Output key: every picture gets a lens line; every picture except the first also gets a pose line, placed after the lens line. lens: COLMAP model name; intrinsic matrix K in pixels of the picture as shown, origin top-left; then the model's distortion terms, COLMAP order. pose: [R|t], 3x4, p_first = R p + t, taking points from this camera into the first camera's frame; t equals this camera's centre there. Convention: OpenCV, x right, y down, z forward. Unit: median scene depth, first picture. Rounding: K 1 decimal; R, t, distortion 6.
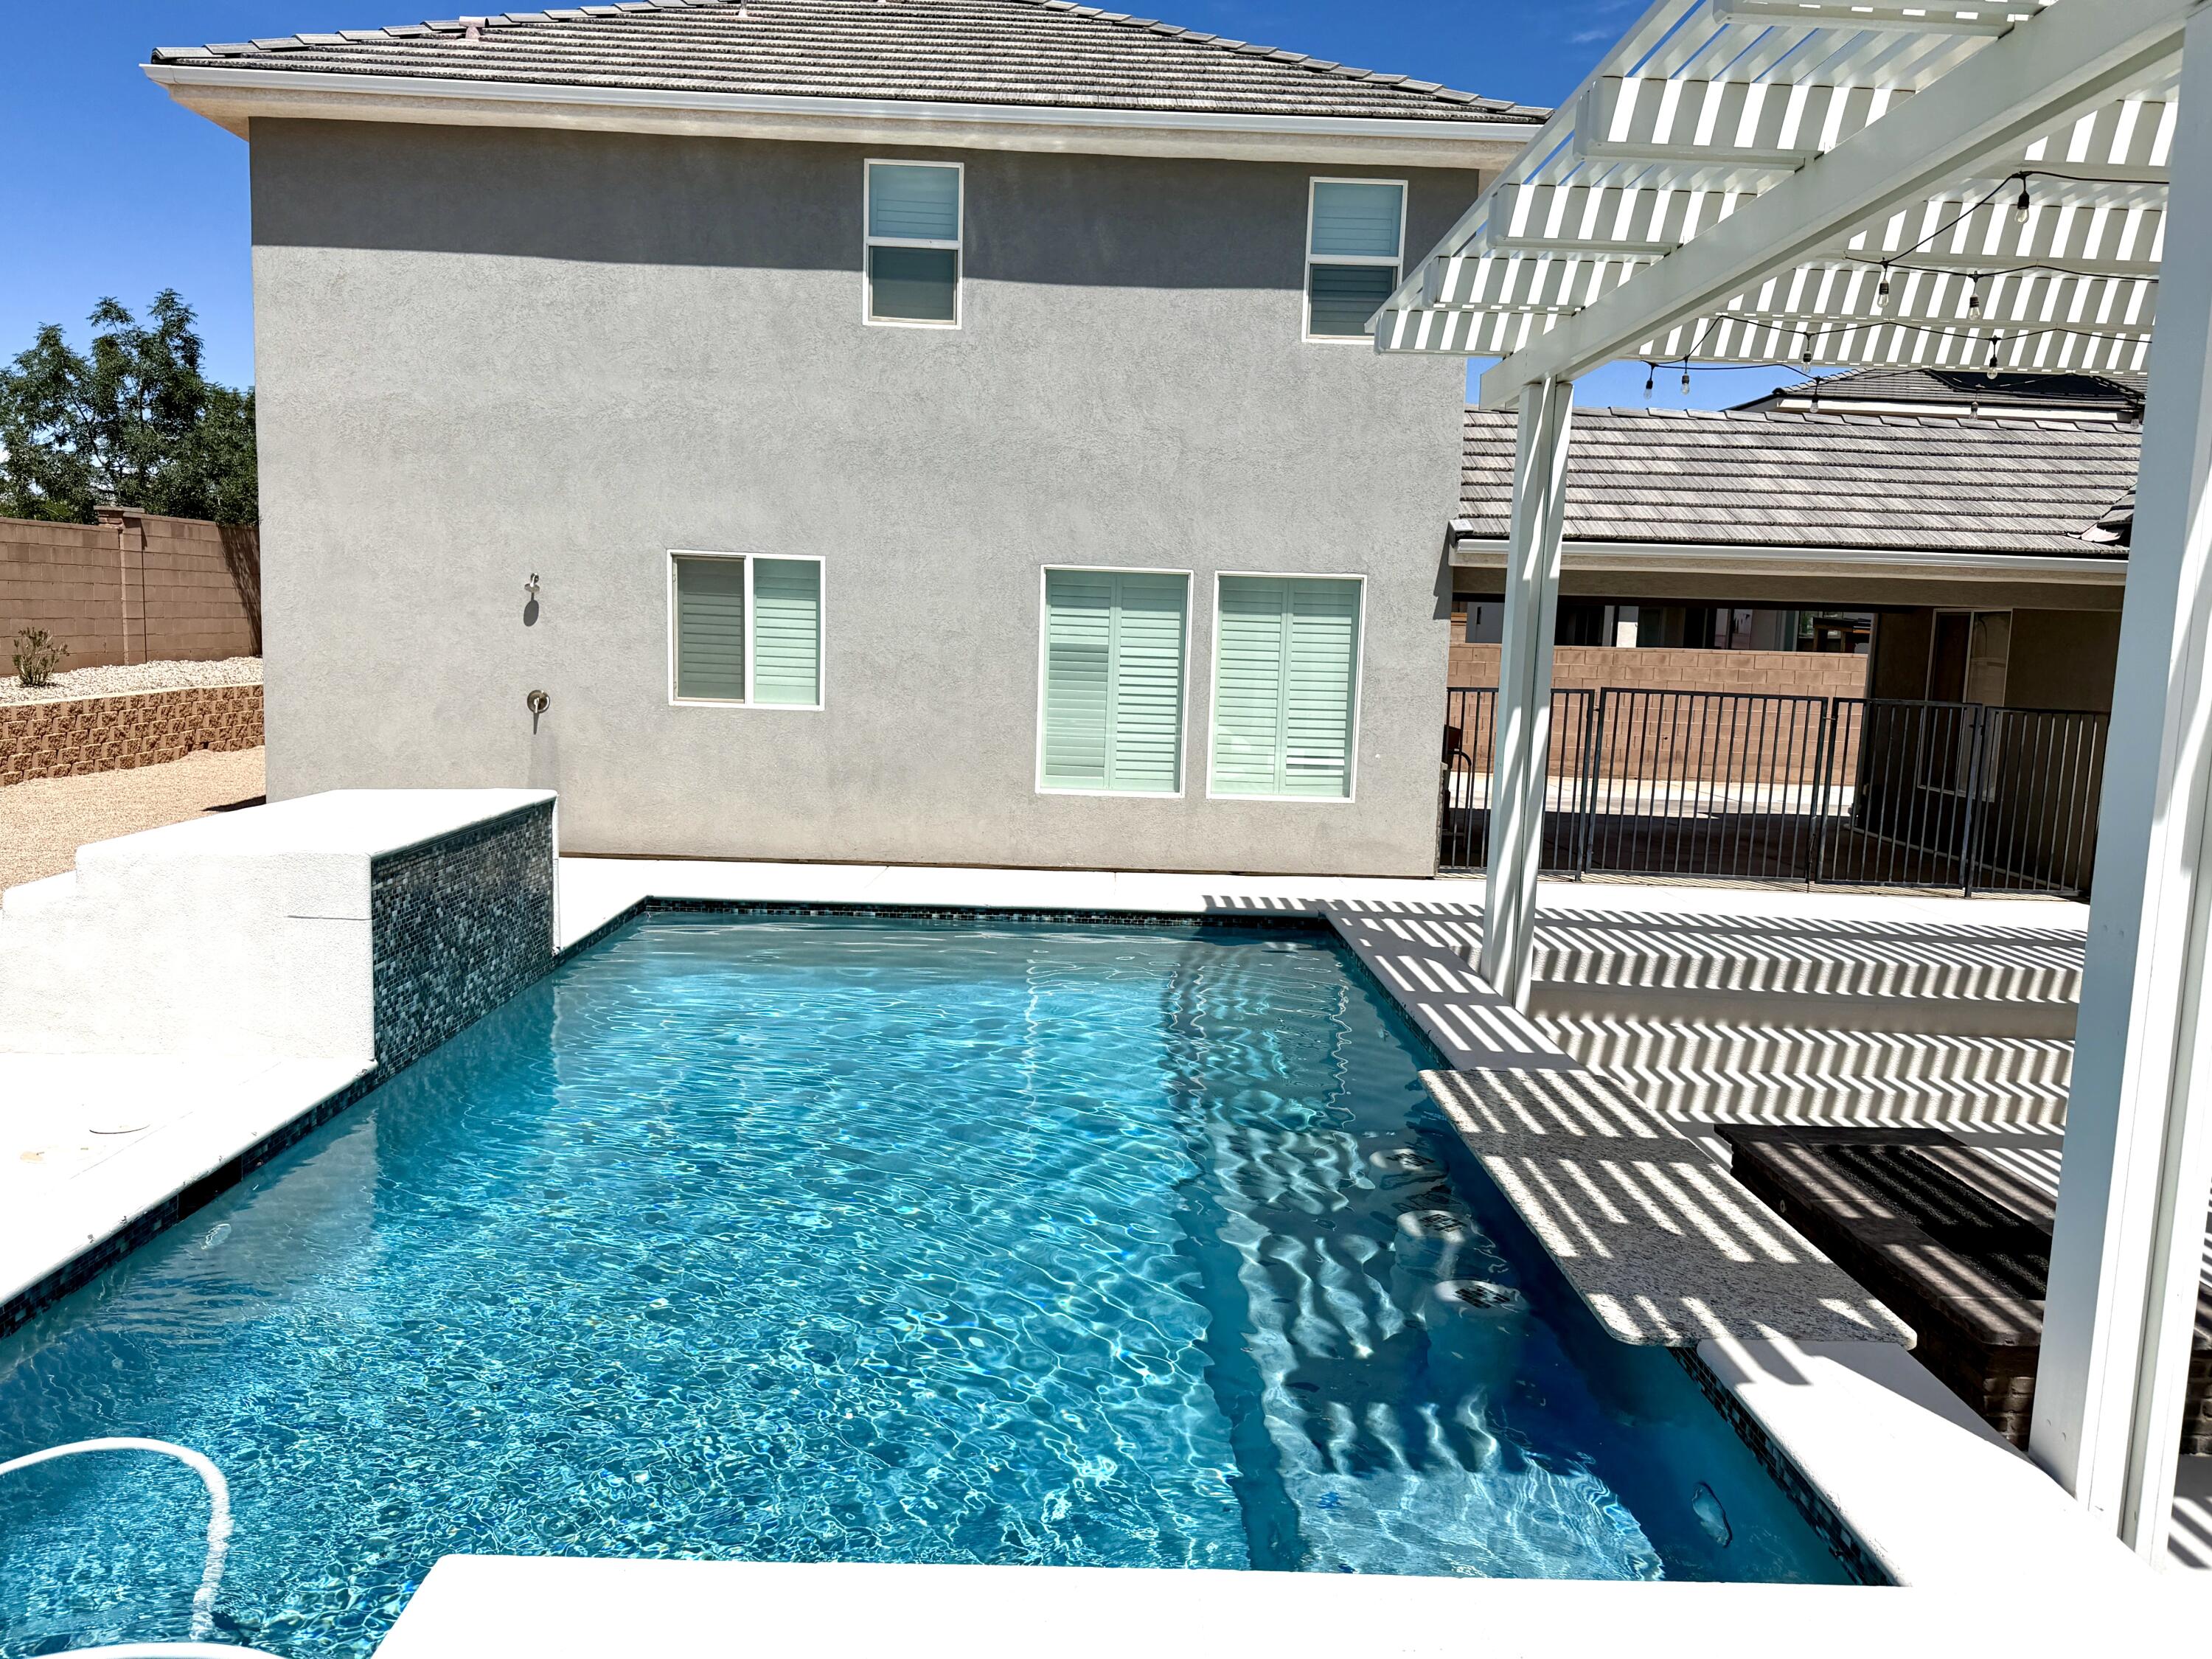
lens RADIAL K [[1605.5, 0, 1110.9], [0, 1605.5, 890.8], [0, 0, 1]] dist [0.035317, -0.018433]
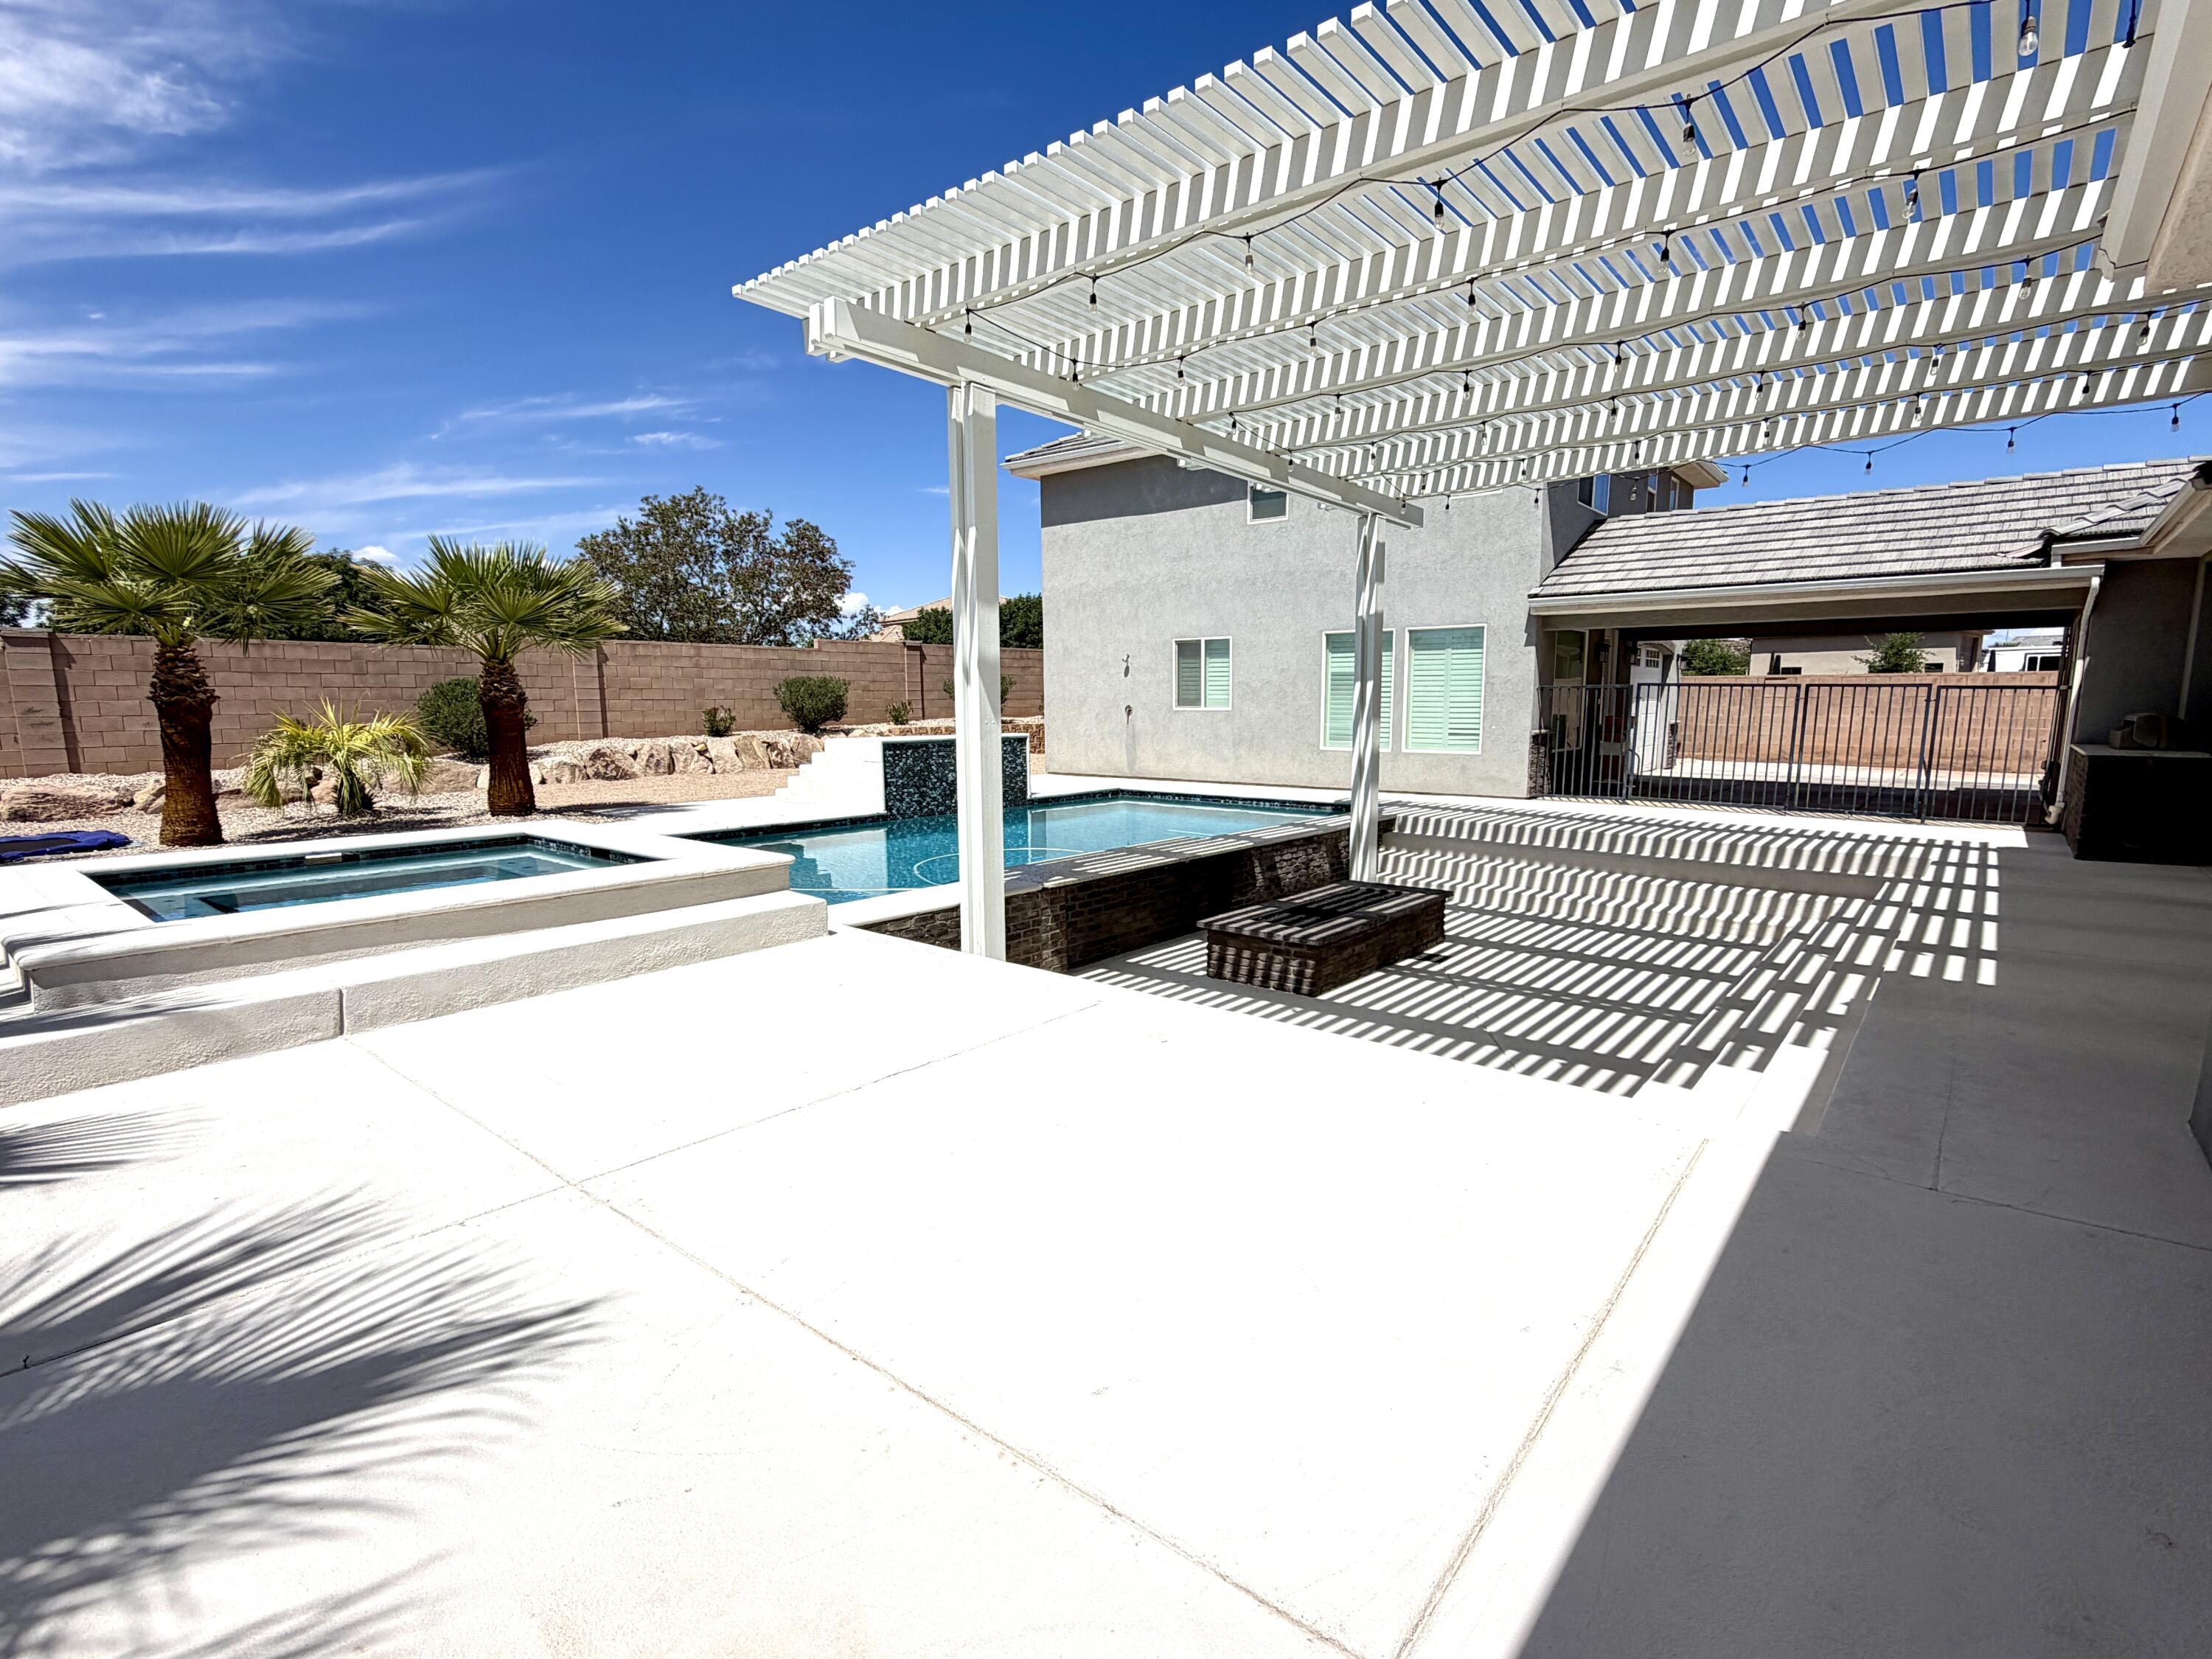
lens RADIAL K [[1045.3, 0, 1139.8], [0, 1045.3, 874.8], [0, 0, 1]] dist [0.003201, -0.000808]
pose [[0.767790, 0.069201, -0.636953, 0.876191], [-0.063838, 0.997466, 0.031418, 0.095873], [0.637513, 0.016539, 0.770262, -0.177578]]
